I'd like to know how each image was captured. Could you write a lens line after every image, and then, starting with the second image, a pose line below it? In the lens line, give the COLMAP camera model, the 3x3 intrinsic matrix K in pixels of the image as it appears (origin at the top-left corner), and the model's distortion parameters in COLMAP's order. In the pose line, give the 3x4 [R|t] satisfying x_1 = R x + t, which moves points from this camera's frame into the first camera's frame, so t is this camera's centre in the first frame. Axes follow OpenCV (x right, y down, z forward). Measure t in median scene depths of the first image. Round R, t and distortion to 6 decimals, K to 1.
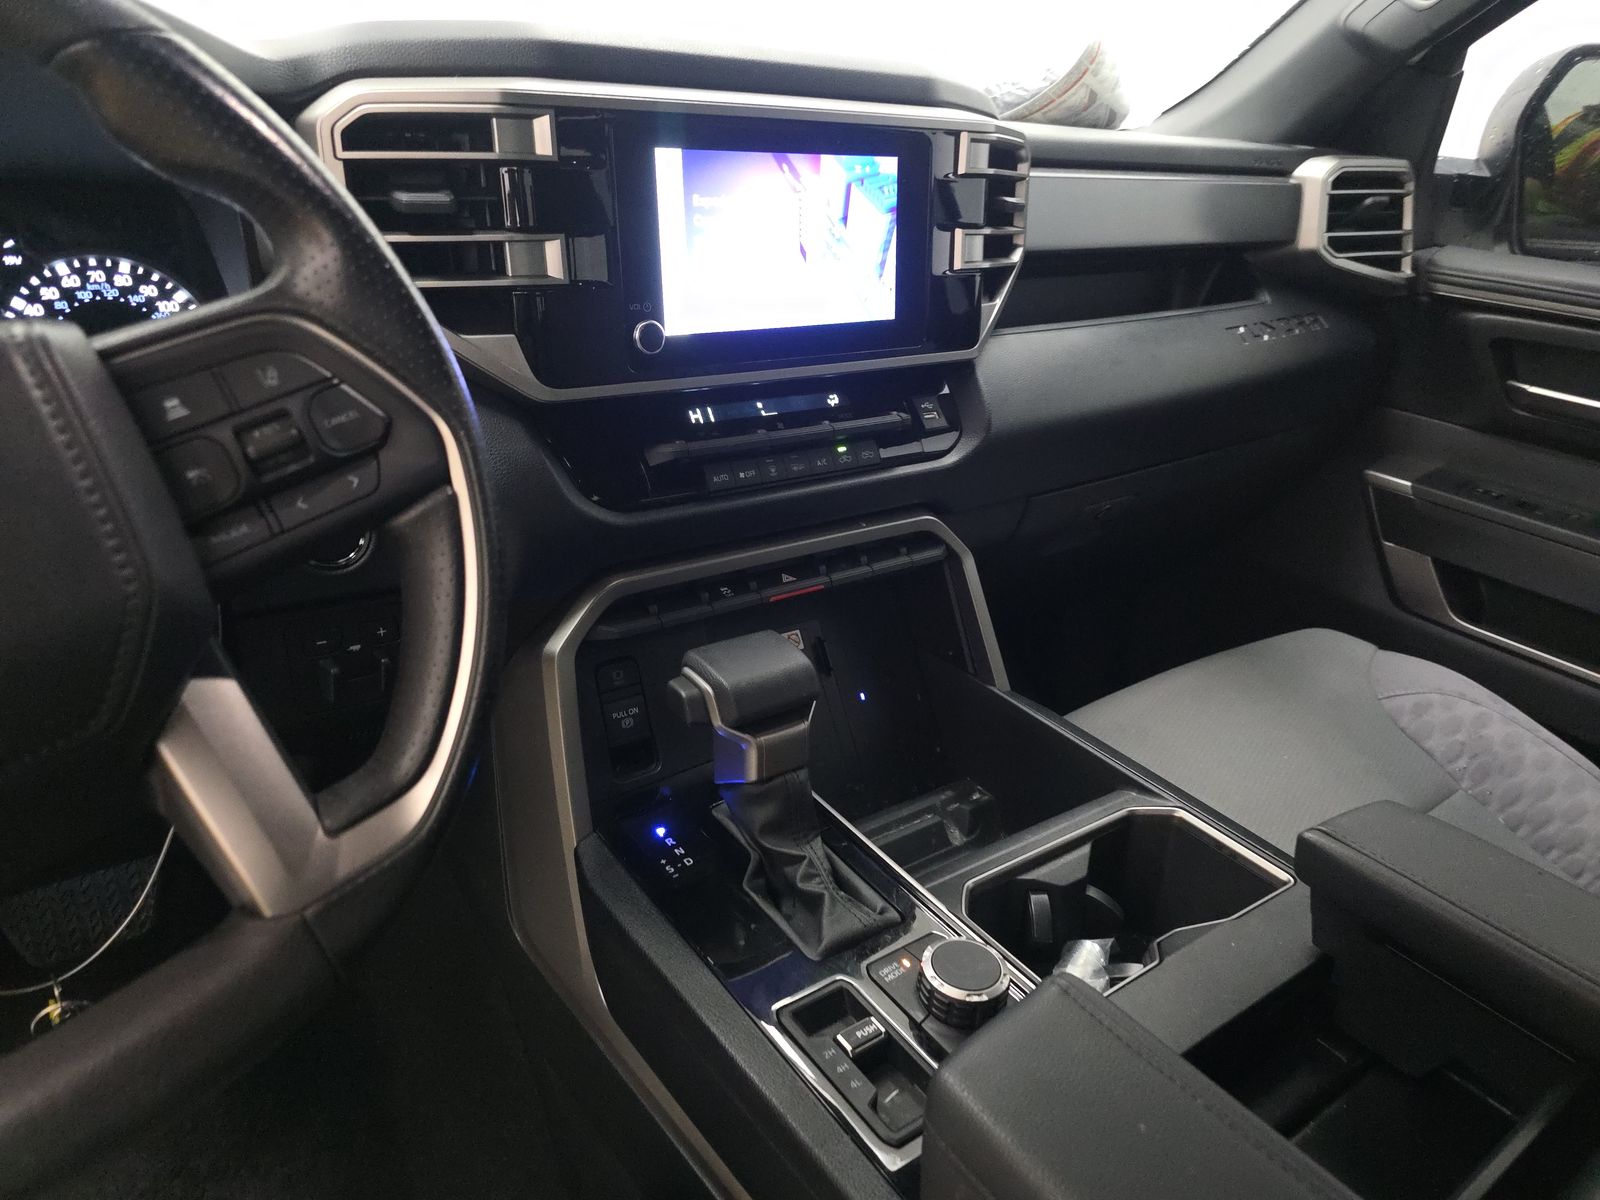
lens RADIAL K [[1055.8, 0, 800.0], [0, 1055.8, 600.0], [0, 0, 1]] dist [0.103309, -0.102665]
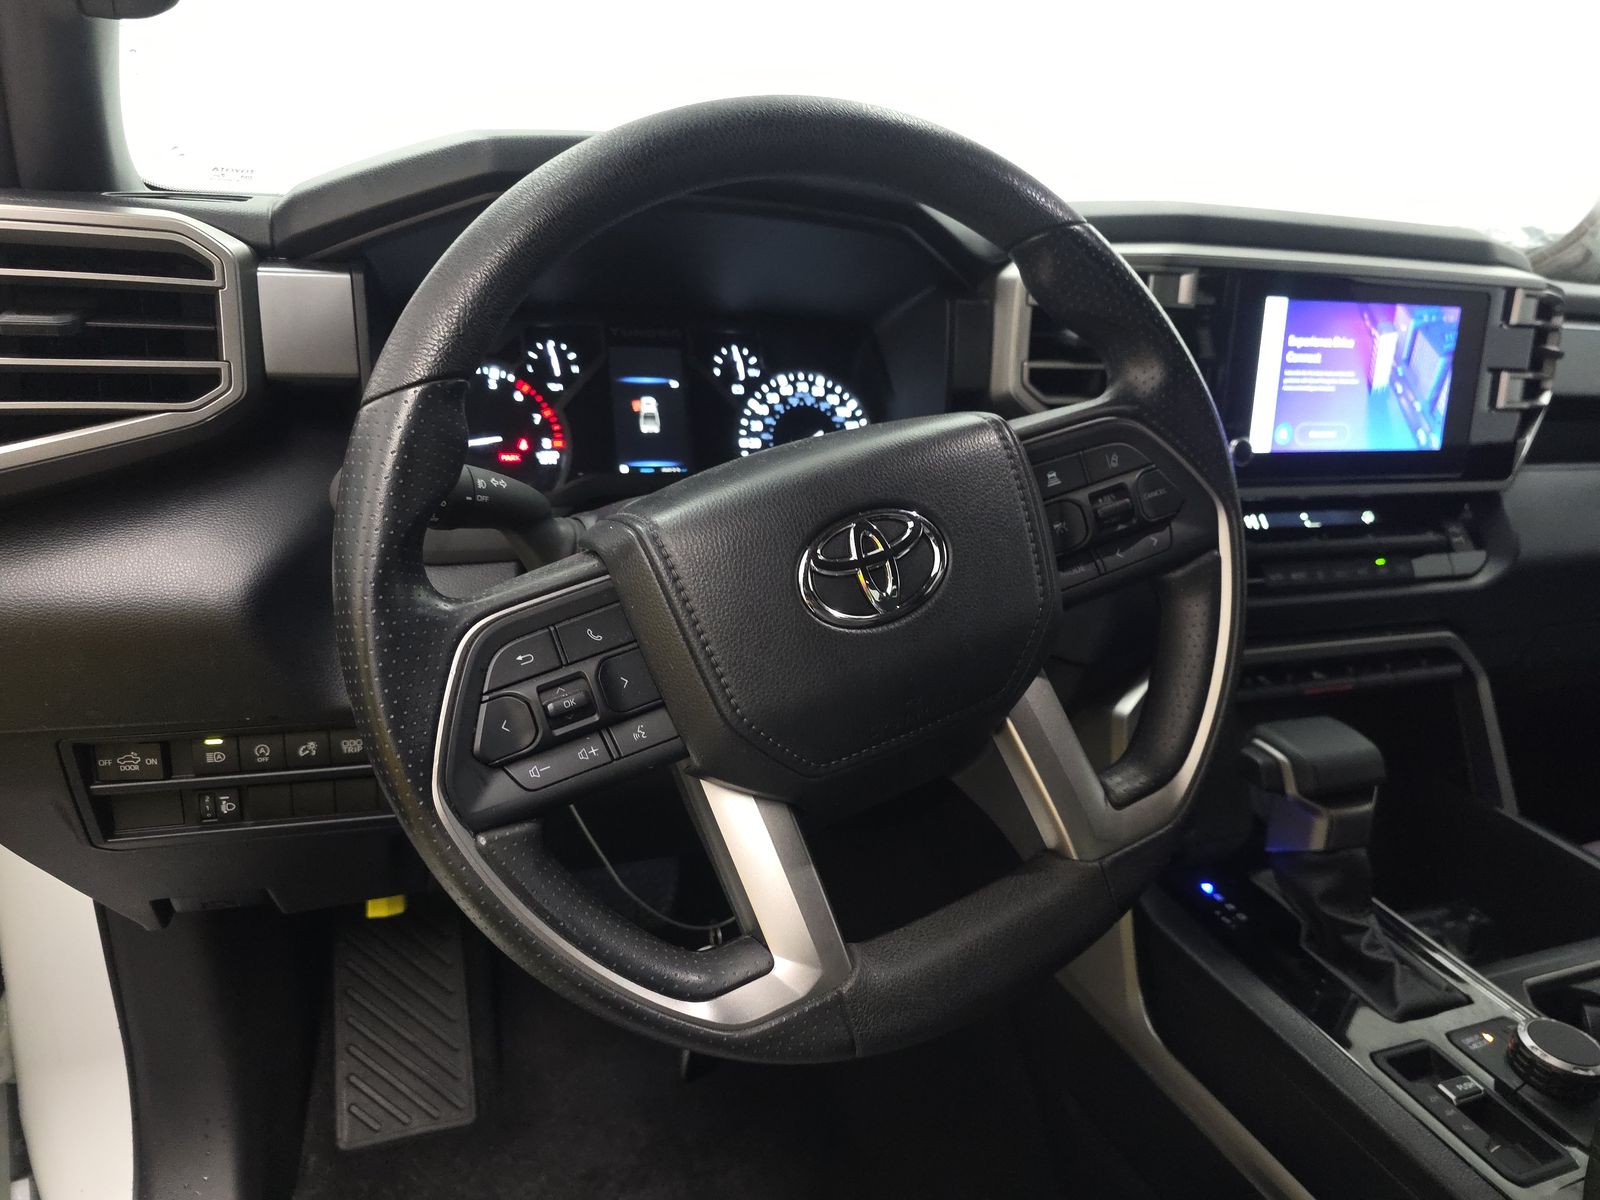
lens RADIAL K [[1081.7, 0, 800.0], [0, 1081.7, 600.0], [0, 0, 1]] dist [0.069988, -0.066100]
pose [[0.970819, 0.086684, -0.223596, -0.327036], [-0.112585, 0.987994, -0.105798, 0.094376], [0.211741, 0.127884, 0.968923, -0.240046]]
